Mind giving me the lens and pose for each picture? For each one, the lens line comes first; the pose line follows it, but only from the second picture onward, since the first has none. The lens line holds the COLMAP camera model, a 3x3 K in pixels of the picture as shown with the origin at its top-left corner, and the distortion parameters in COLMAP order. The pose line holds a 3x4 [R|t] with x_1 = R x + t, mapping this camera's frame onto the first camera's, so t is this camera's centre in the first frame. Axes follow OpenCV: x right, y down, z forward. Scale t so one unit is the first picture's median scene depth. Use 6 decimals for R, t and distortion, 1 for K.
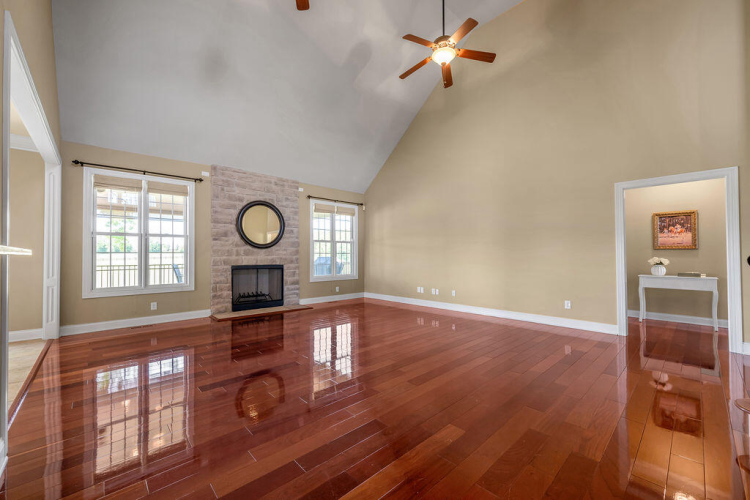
lens RADIAL K [[299.0, 0, 375.0], [0, 299.0, 250.0], [0, 0, 1]] dist [-0.001009, -0.000062]
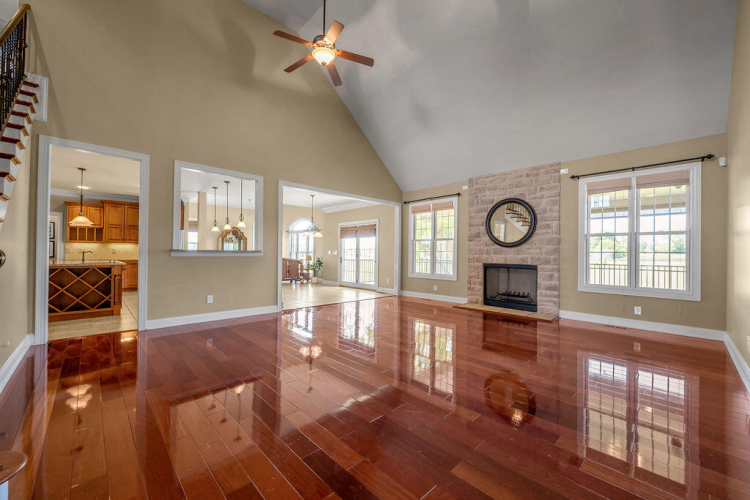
lens RADIAL K [[299.0, 0, 375.0], [0, 299.0, 250.0], [0, 0, 1]] dist [-0.001009, -0.000062]
pose [[0.021847, -0.008029, -0.999729, 0.547529], [0.007550, 0.999941, -0.007866, 0.007843], [0.999733, -0.007376, 0.021906, 0.504980]]
